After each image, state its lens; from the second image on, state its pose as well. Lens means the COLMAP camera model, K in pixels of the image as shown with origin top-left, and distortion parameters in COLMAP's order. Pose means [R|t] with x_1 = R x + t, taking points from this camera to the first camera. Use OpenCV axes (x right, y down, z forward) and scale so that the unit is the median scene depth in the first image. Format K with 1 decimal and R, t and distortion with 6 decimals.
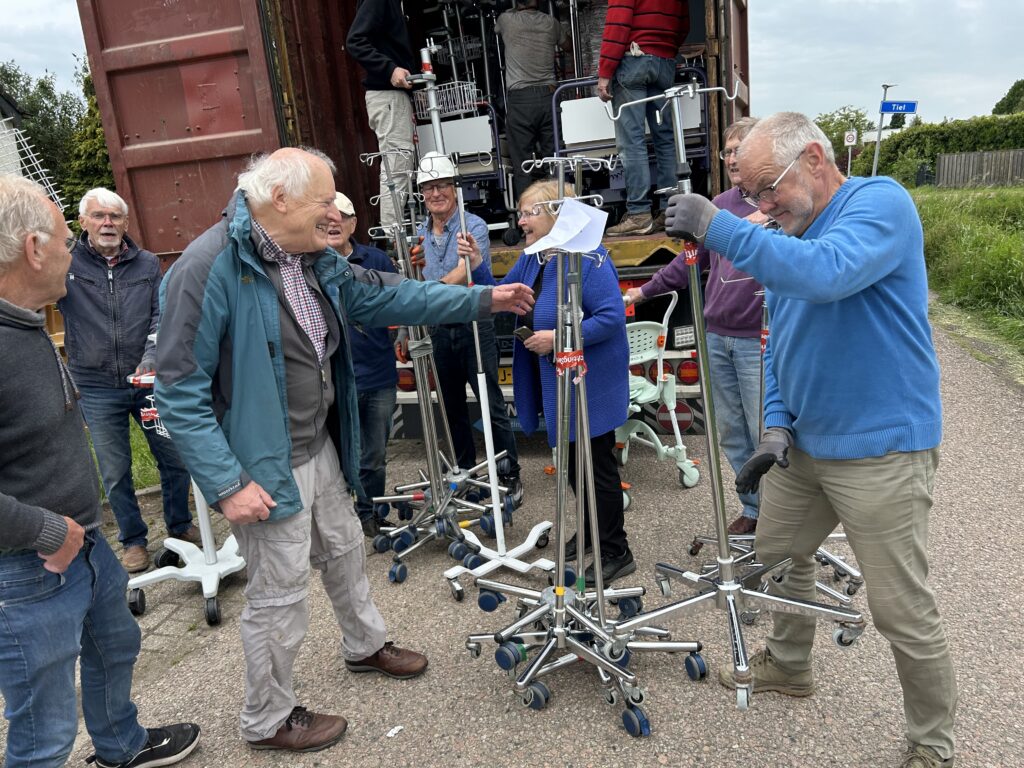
lens RADIAL K [[780.7, 0, 530.8], [0, 780.7, 383.6], [0, 0, 1]] dist [0.041442, 0.001570]
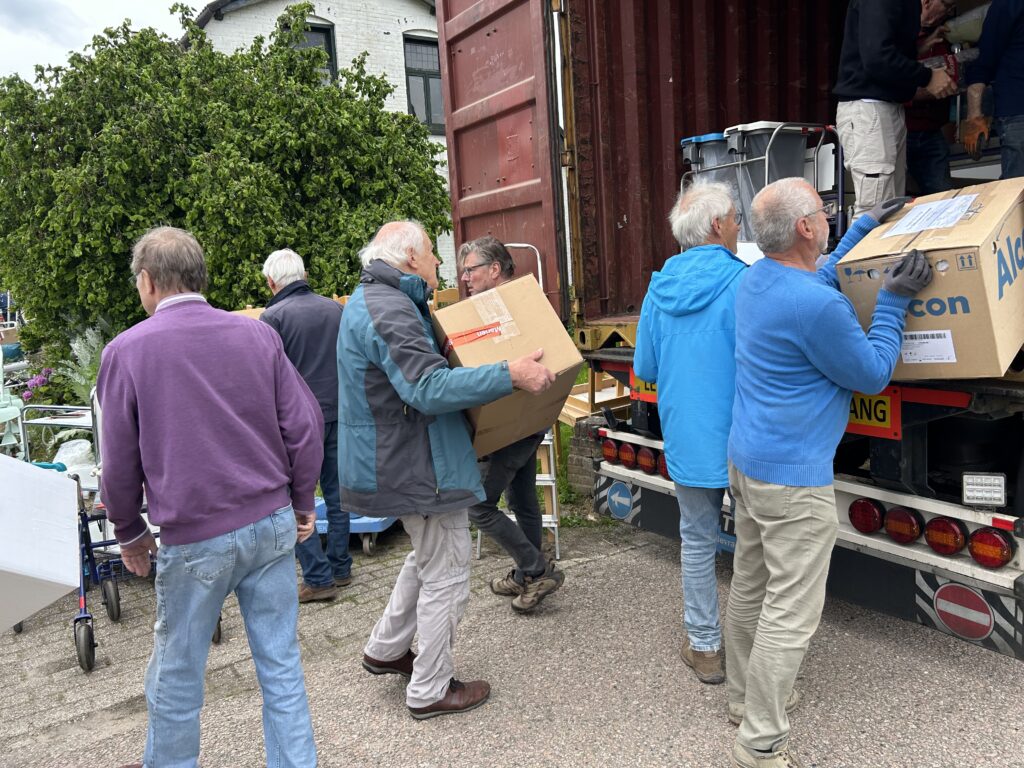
lens RADIAL K [[790.5, 0, 512.0], [0, 790.5, 384.0], [0, 0, 1]] dist [0.061161, -0.069215]
pose [[0.723293, 0.140739, -0.676047, 0.317065], [-0.158375, 0.986723, 0.035972, -0.098267], [0.672134, 0.081051, 0.735980, 0.267214]]
